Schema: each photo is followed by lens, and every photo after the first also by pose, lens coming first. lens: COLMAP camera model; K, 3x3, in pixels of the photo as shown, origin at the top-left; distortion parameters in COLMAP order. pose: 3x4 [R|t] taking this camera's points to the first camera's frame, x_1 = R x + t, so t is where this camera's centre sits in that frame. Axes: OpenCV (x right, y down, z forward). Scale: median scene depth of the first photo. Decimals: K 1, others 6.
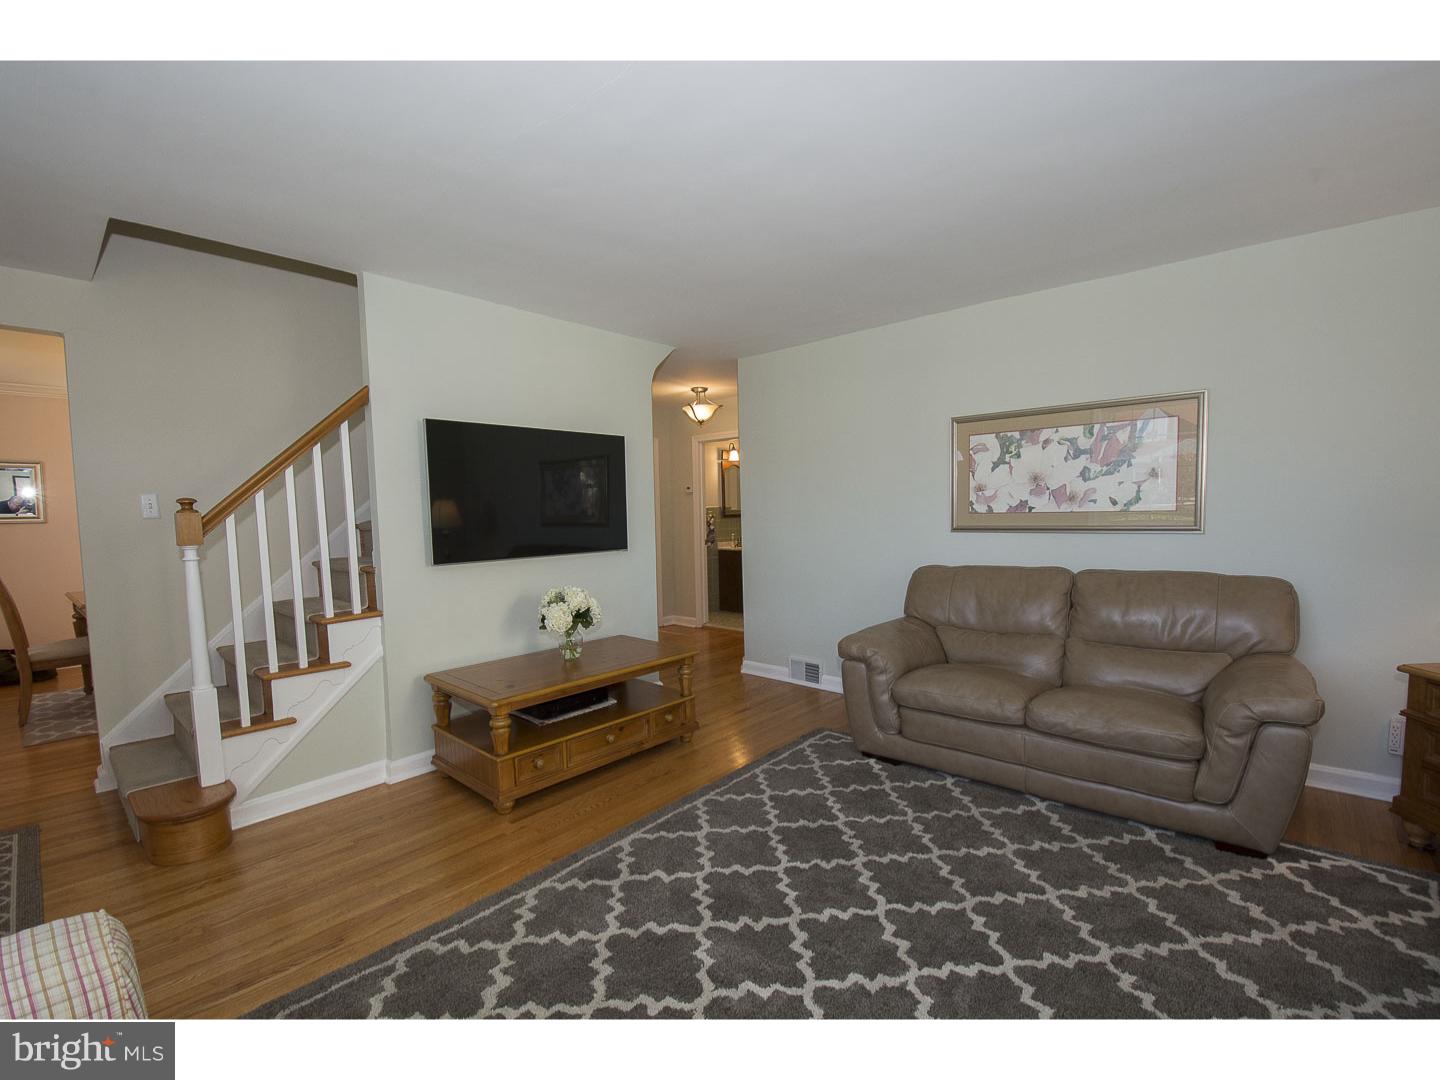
lens RADIAL K [[637.6, 0, 721.5], [0, 637.6, 546.9], [0, 0, 1]] dist [-0.002111, -0.000875]
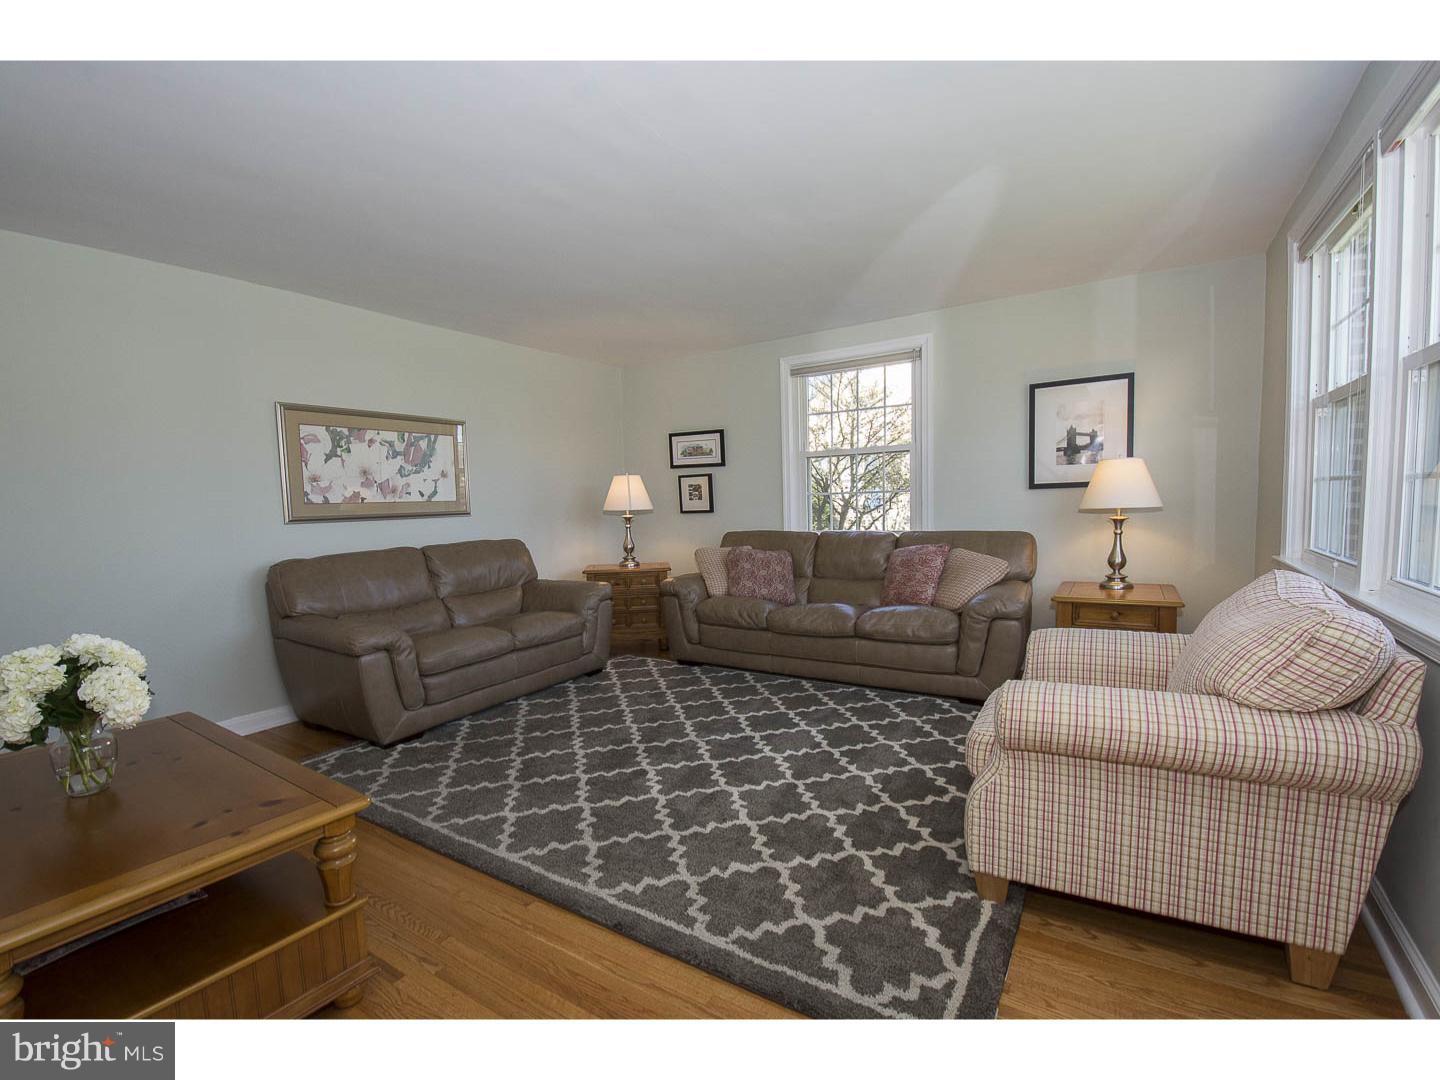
lens RADIAL K [[637.6, 0, 721.3], [0, 637.6, 541.7], [0, 0, 1]] dist [-0.002111, -0.000875]
pose [[-0.162043, -0.038786, 0.986021, -0.760100], [0.091157, 0.994366, 0.054095, 0.011272], [-0.982564, 0.098648, -0.157595, 0.597891]]
